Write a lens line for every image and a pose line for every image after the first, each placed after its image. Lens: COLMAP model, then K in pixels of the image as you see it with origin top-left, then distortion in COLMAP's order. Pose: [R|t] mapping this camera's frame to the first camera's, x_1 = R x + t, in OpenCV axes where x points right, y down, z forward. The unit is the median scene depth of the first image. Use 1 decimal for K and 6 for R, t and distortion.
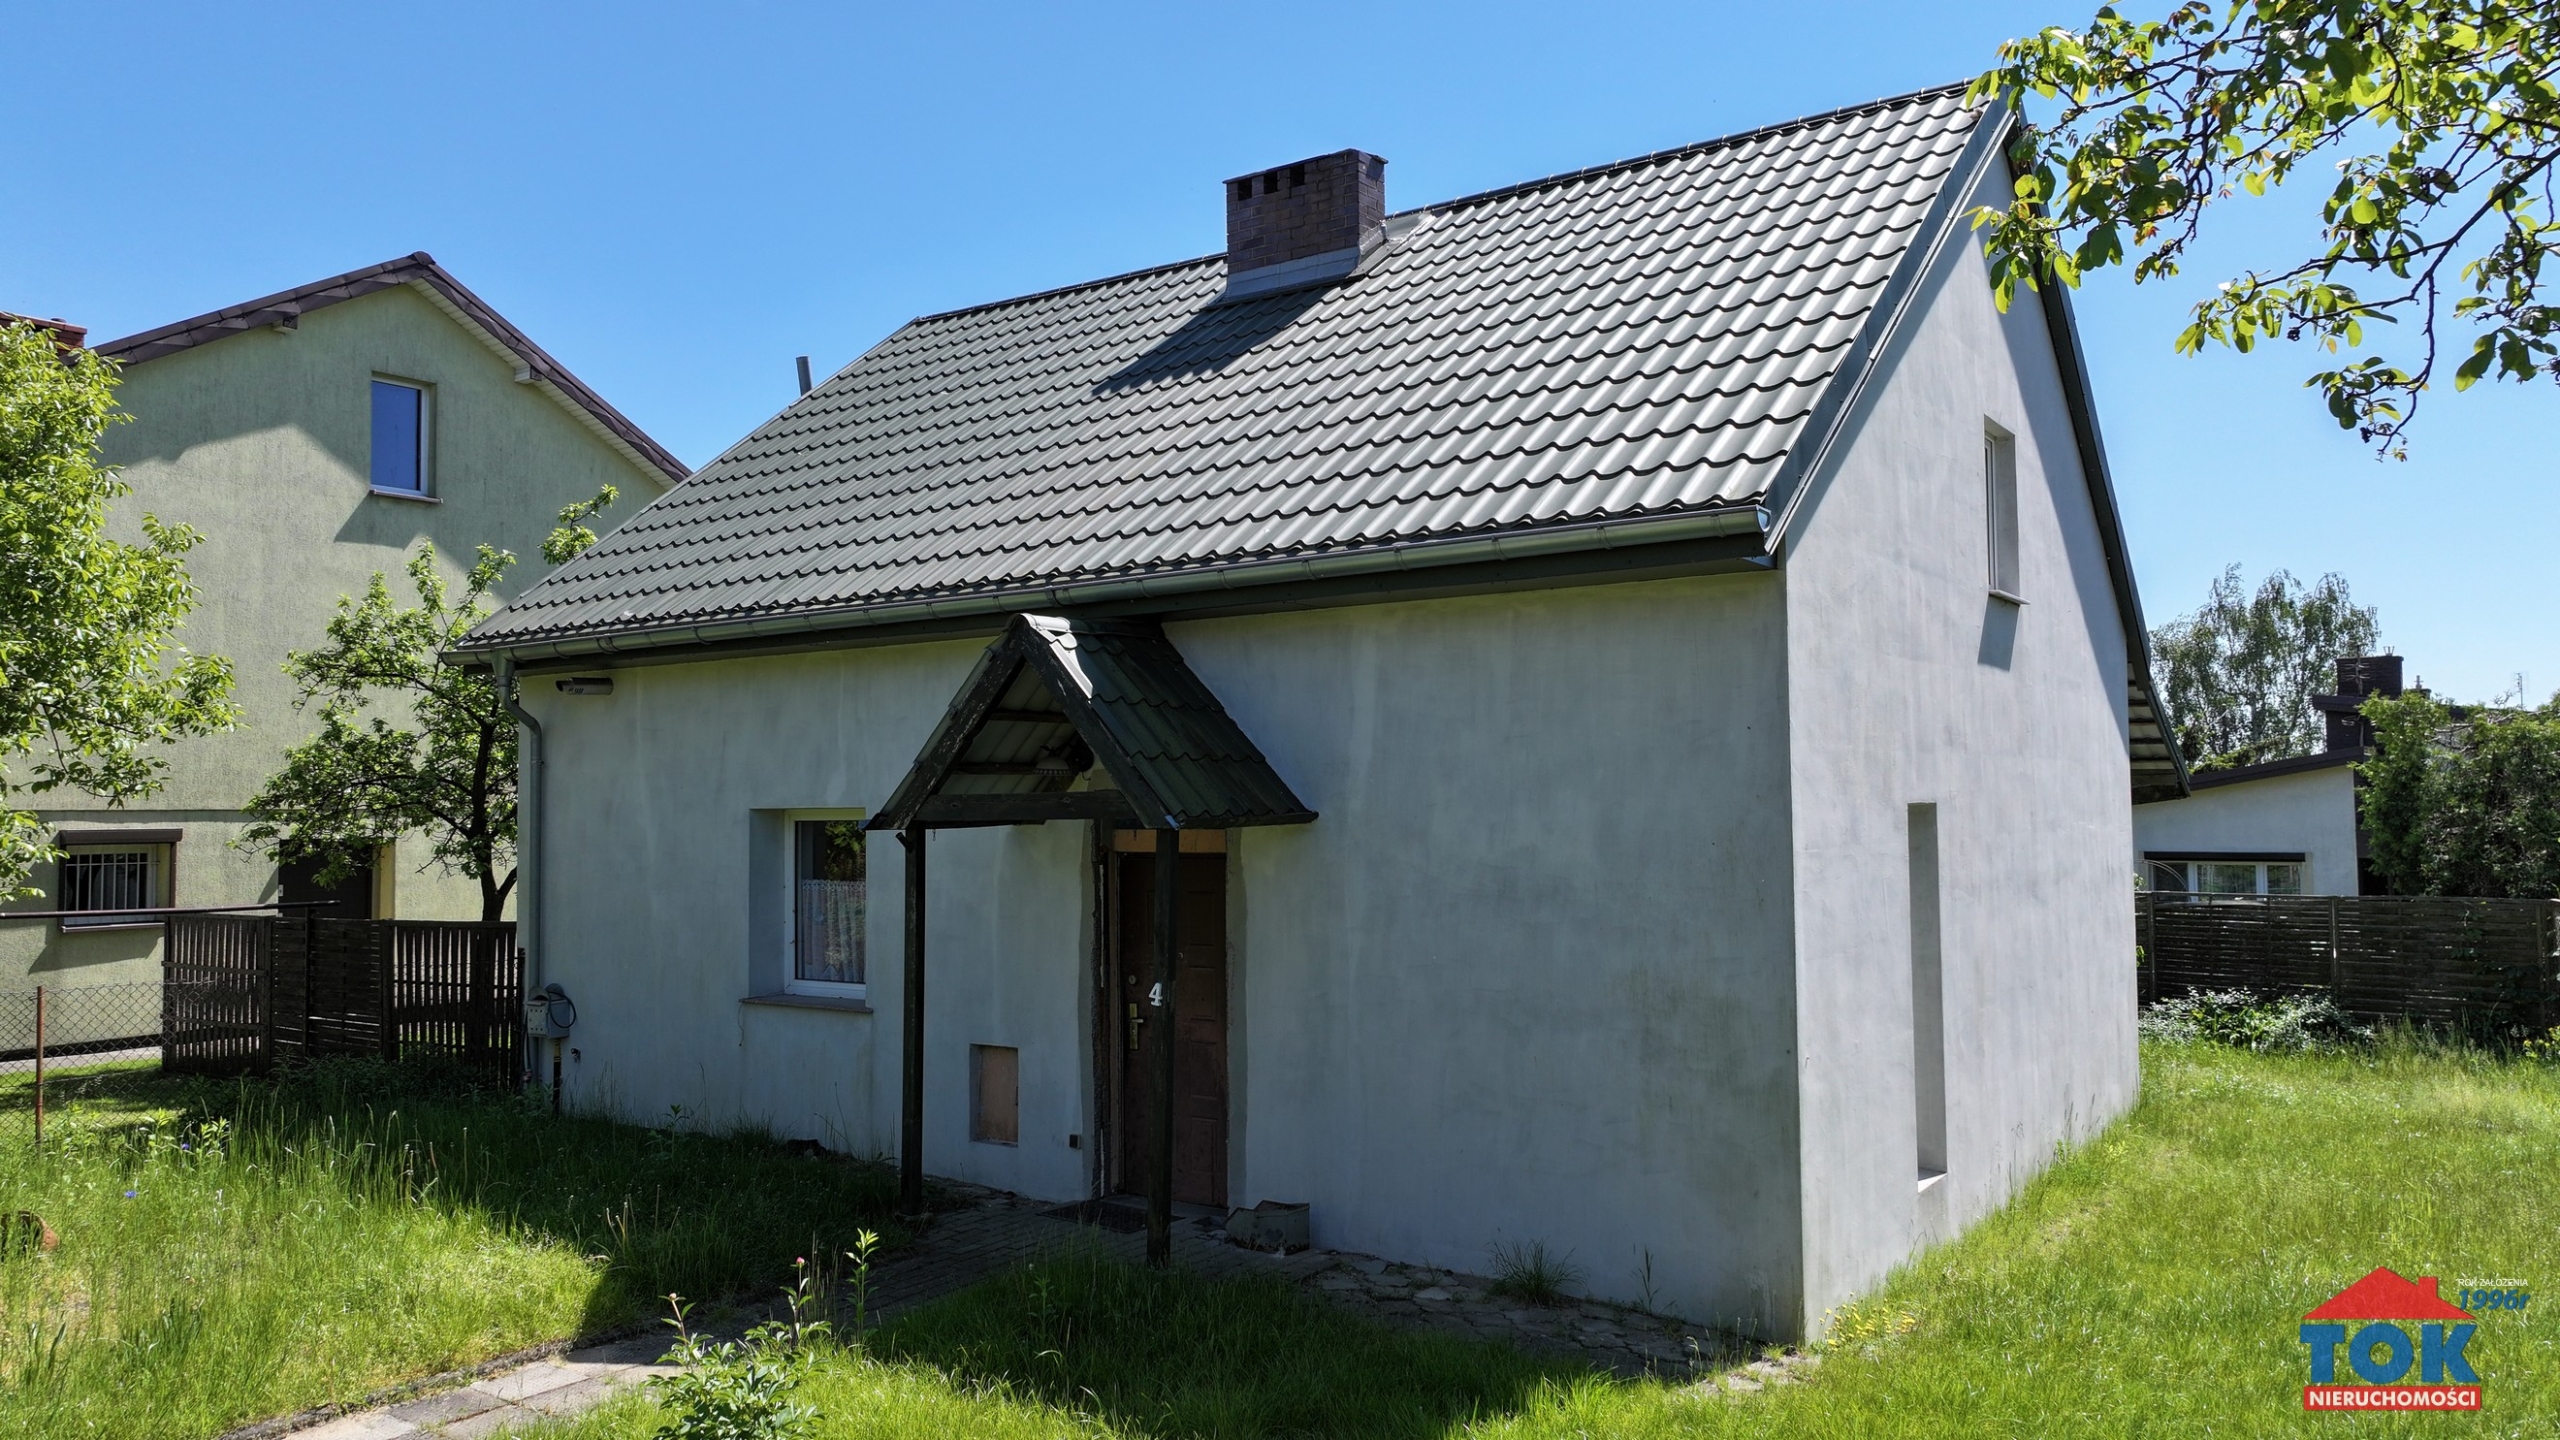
lens RADIAL K [[1780.3, 0, 1278.4], [0, 1780.3, 722.0], [0, 0, 1]] dist [0.000142, 0.000864]
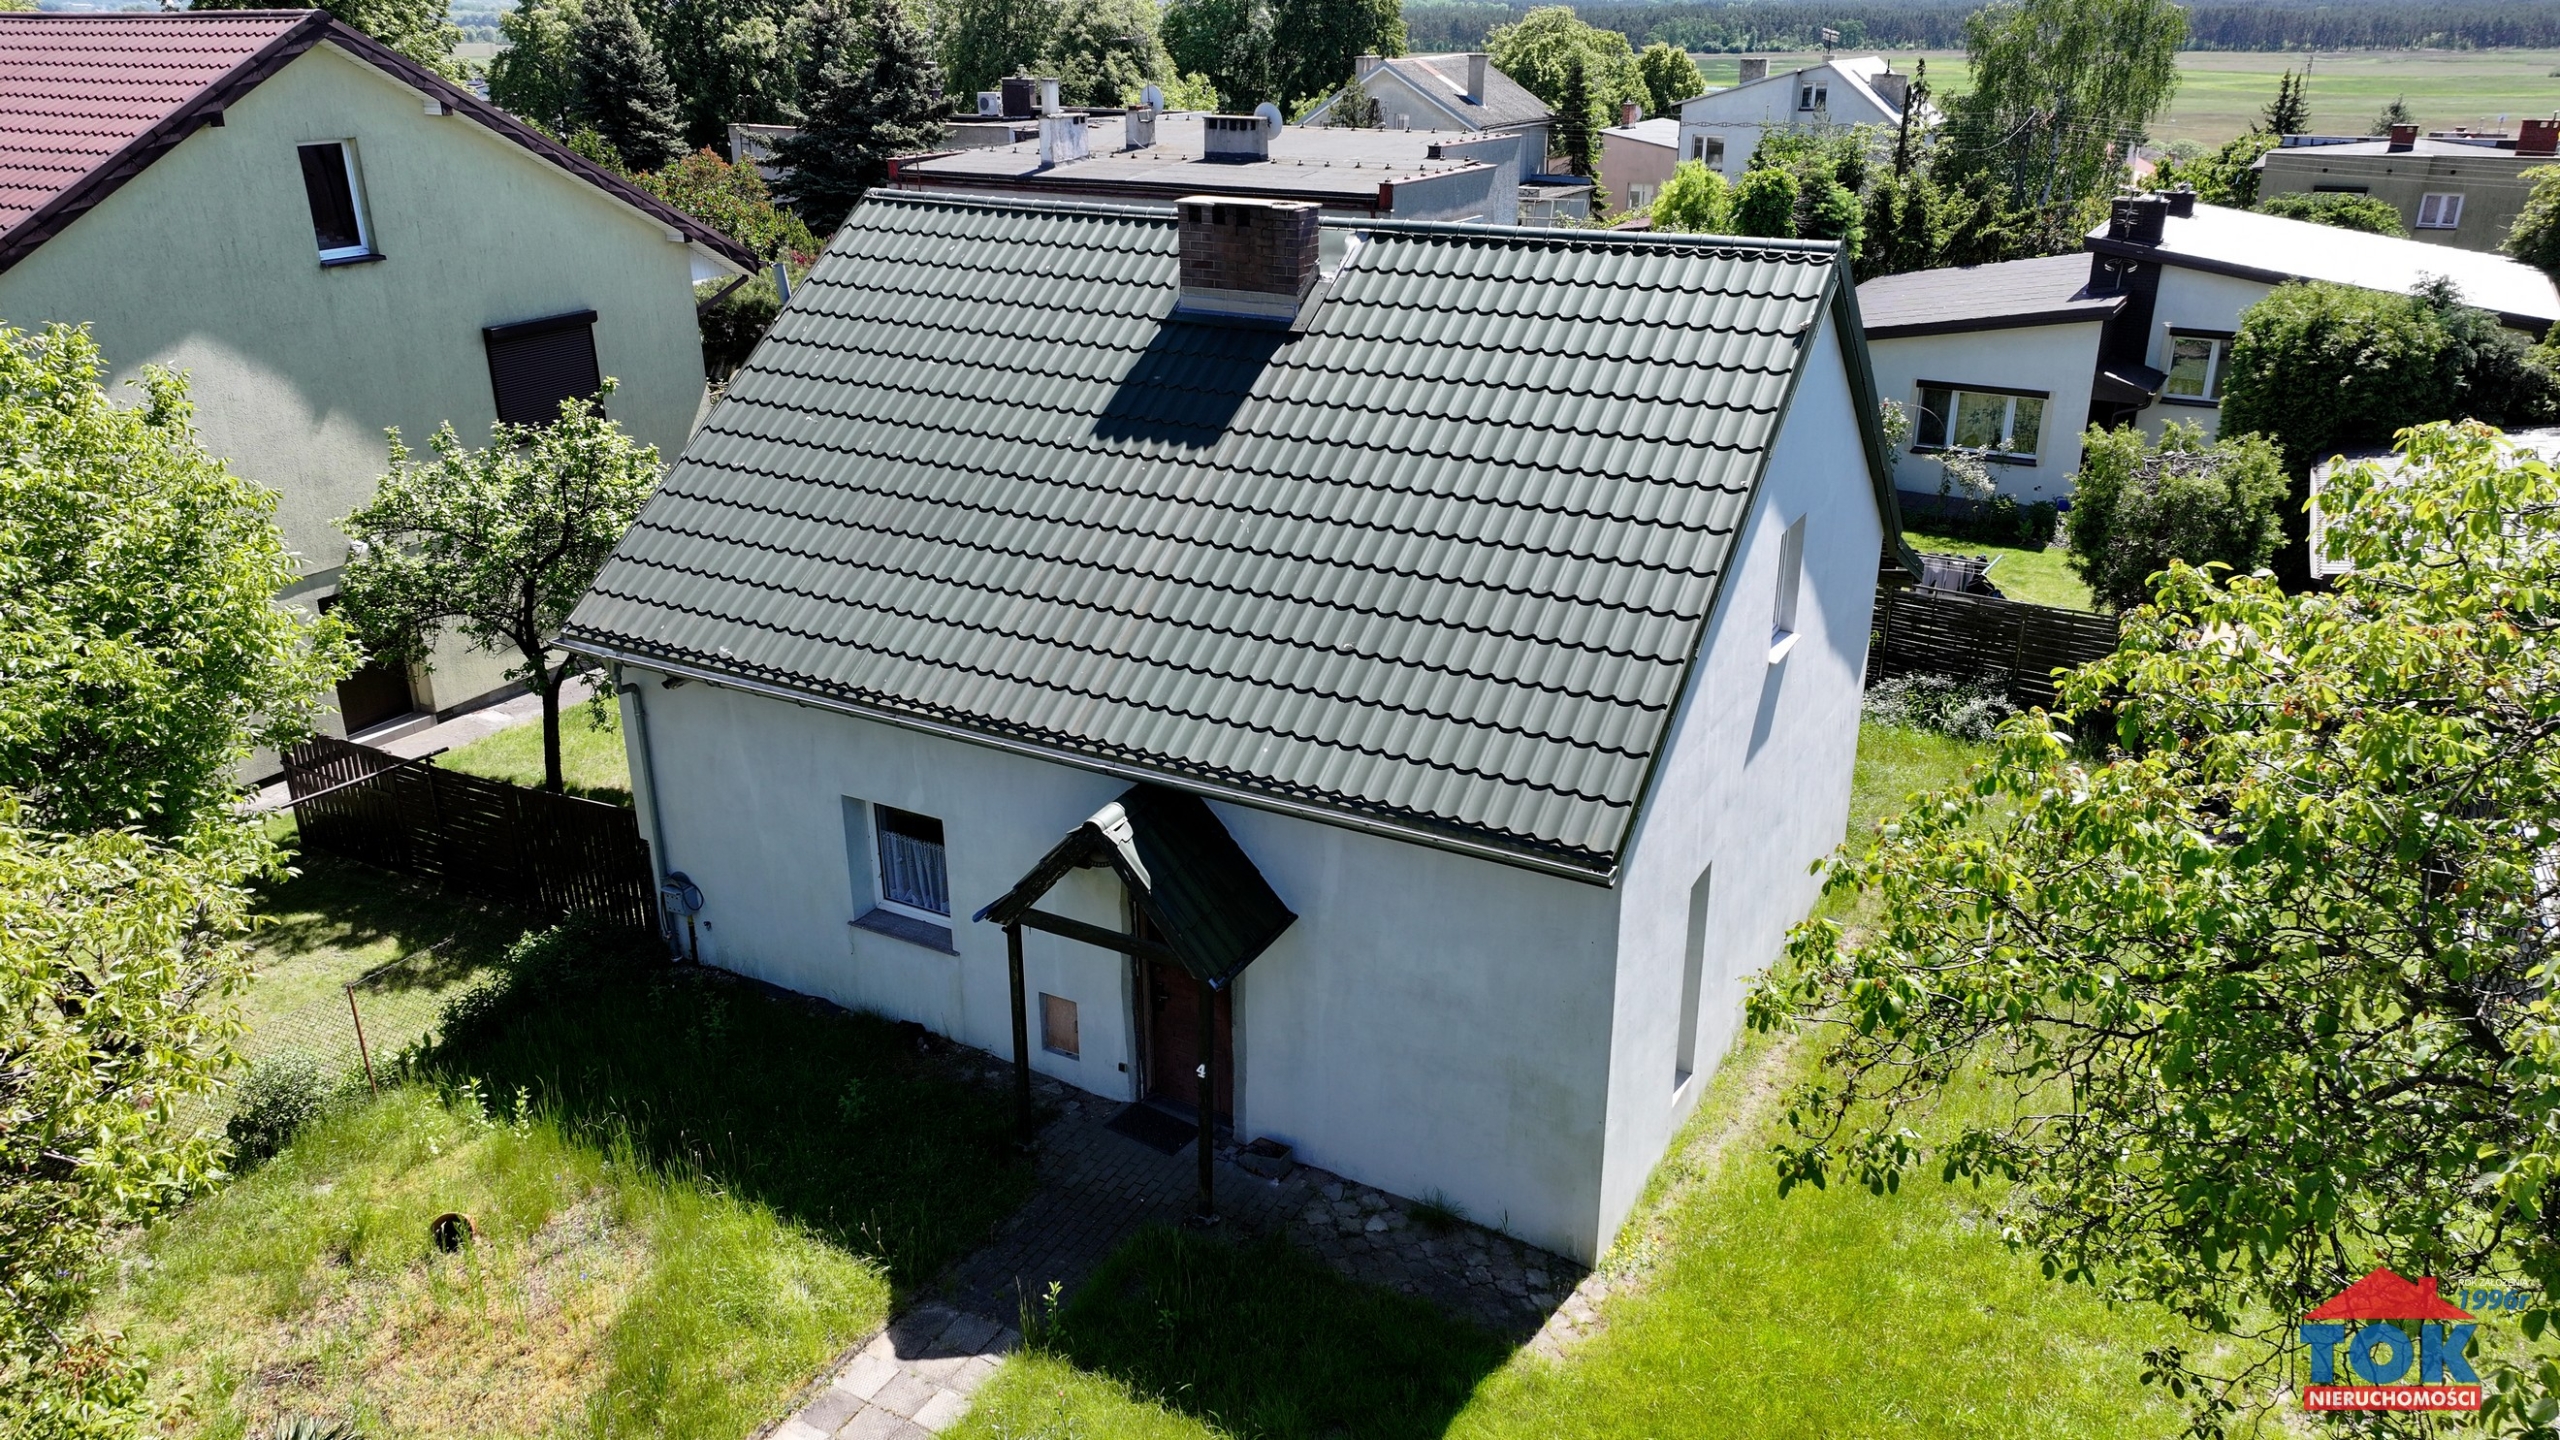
lens RADIAL K [[1780.3, 0, 1278.2], [0, 1780.3, 701.1], [0, 0, 1]] dist [0.000142, 0.000864]
pose [[0.994652, -0.036266, 0.096709, -0.099511], [-0.006216, 0.913610, 0.406545, -0.544393], [-0.103098, -0.404971, 0.908498, -0.196266]]
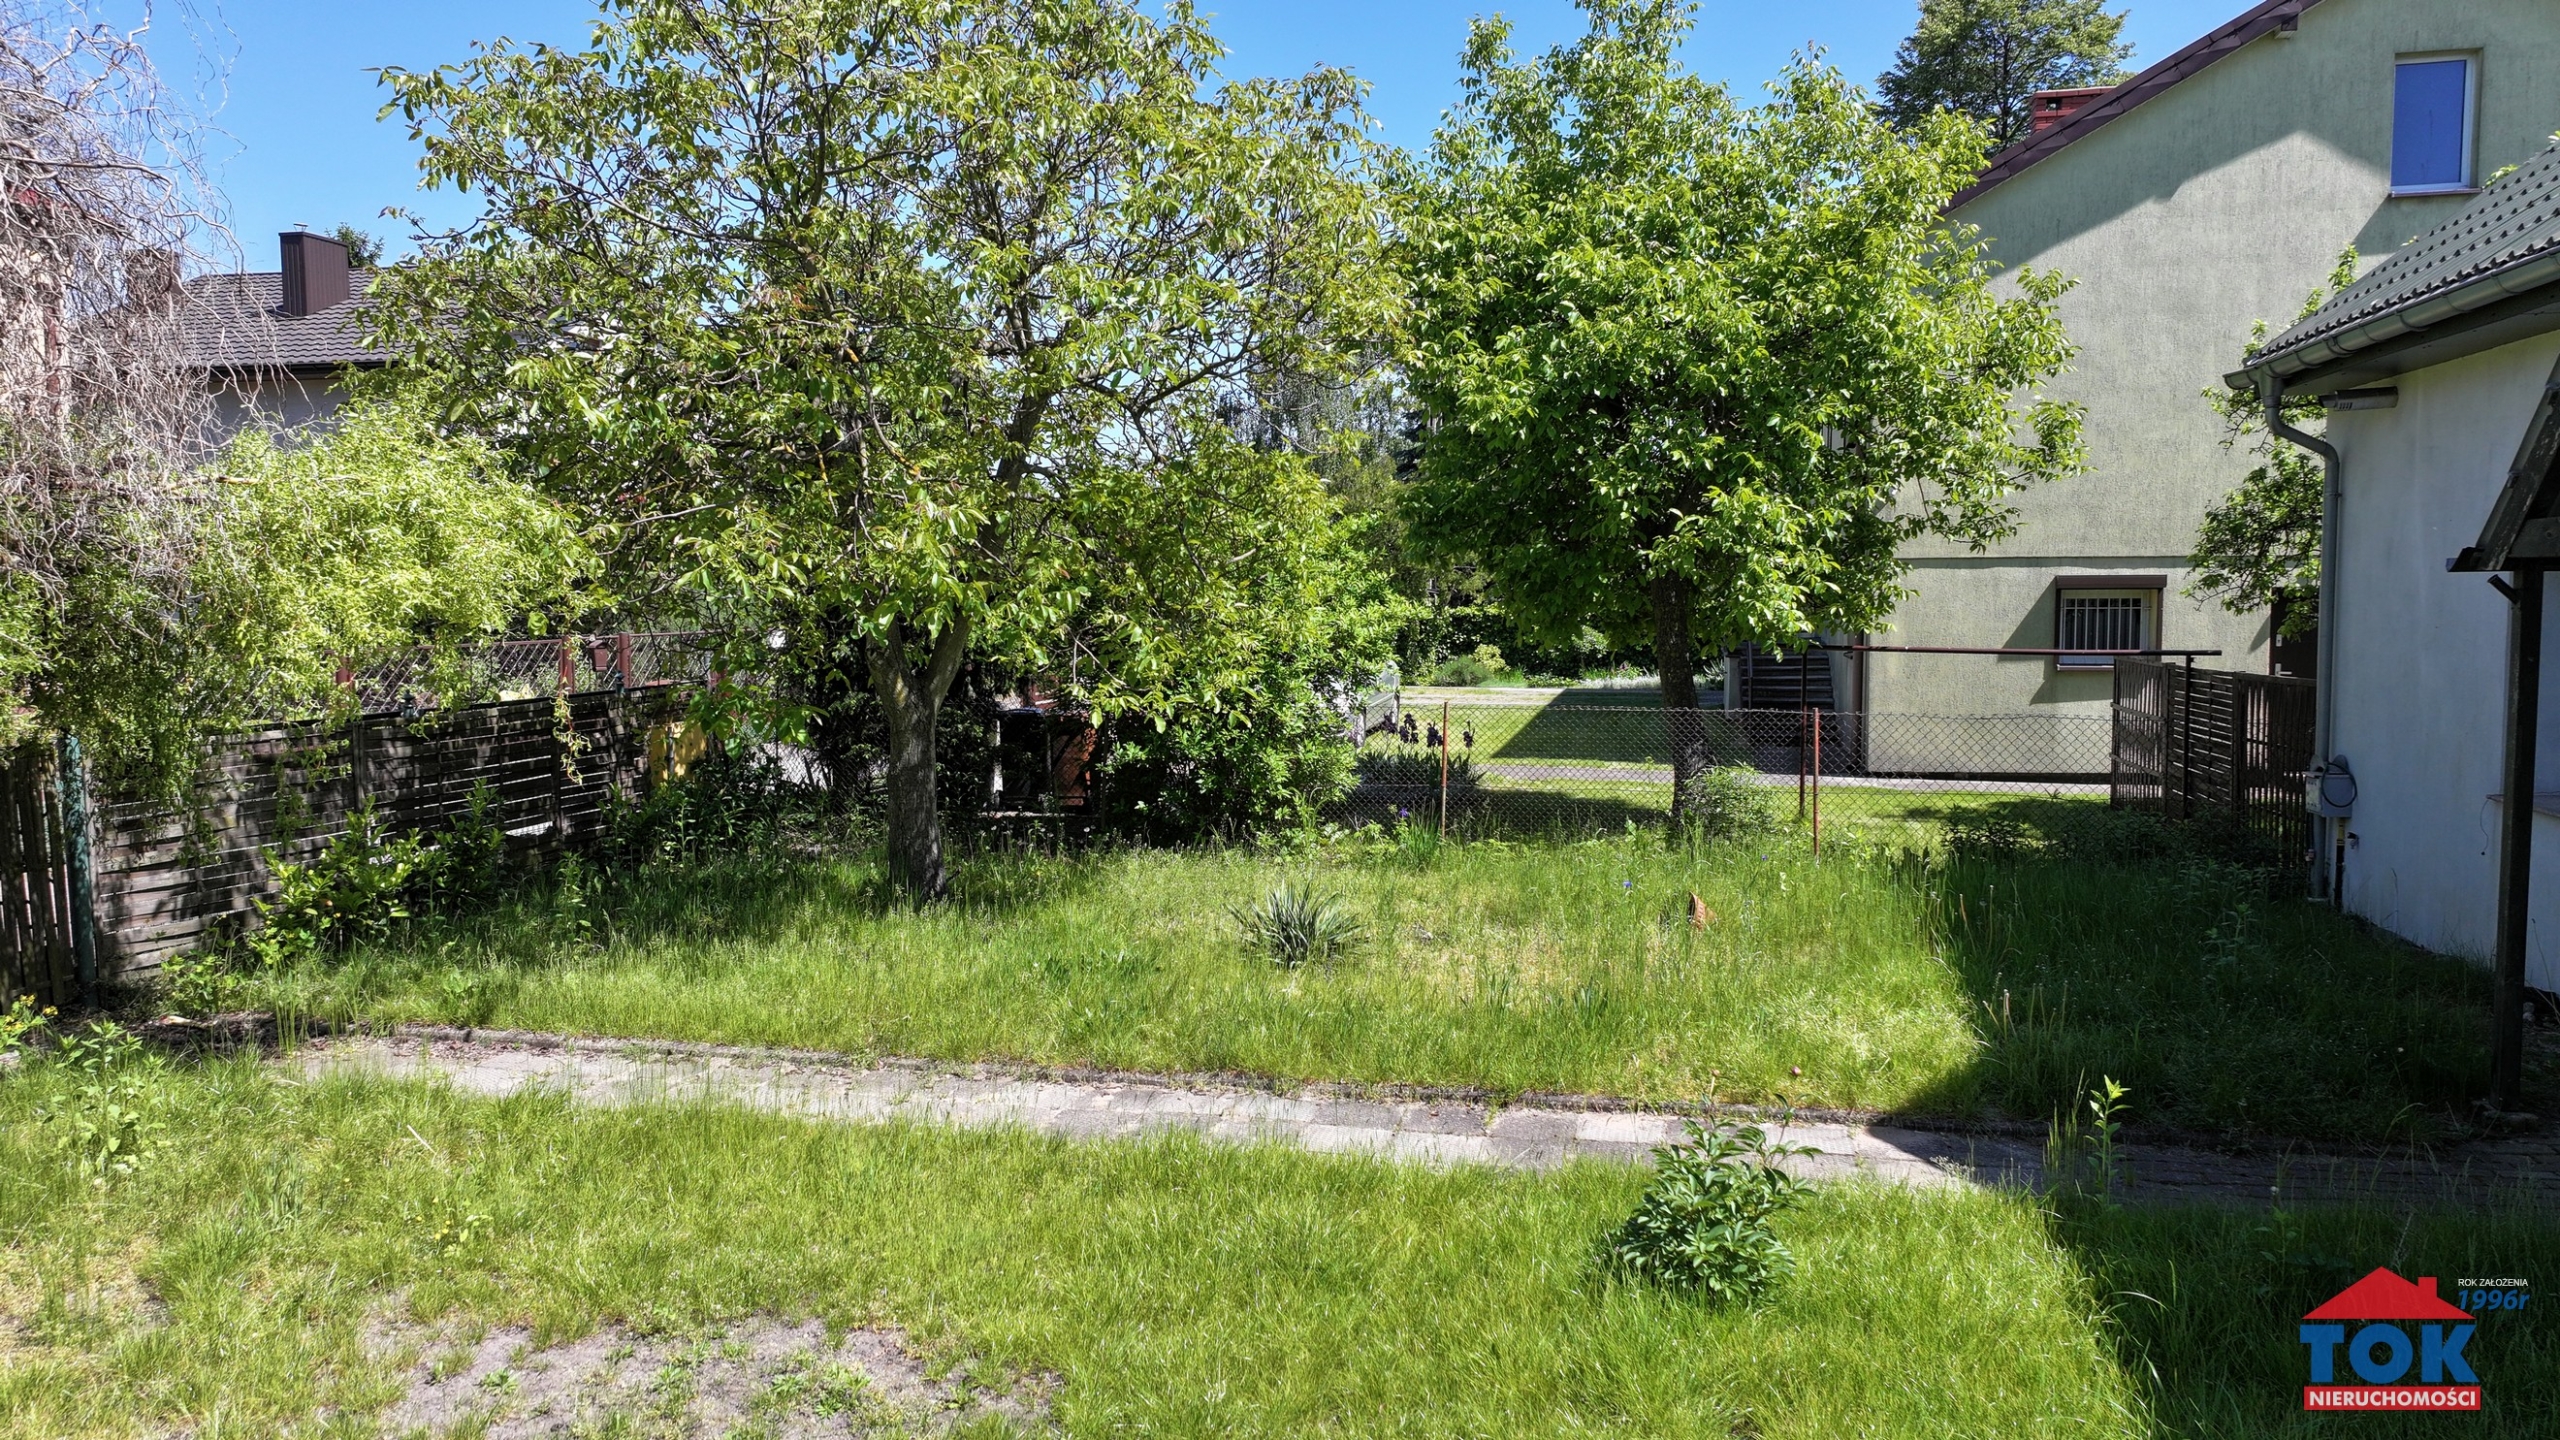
lens RADIAL K [[1780.3, 0, 1275.5], [0, 1780.3, 718.8], [0, 0, 1]] dist [0.000142, 0.000864]
pose [[0.373685, 0.078194, -0.924254, 0.205732], [0.049372, 0.993351, 0.104002, 0.016814], [0.926241, -0.084496, 0.367340, 0.233881]]
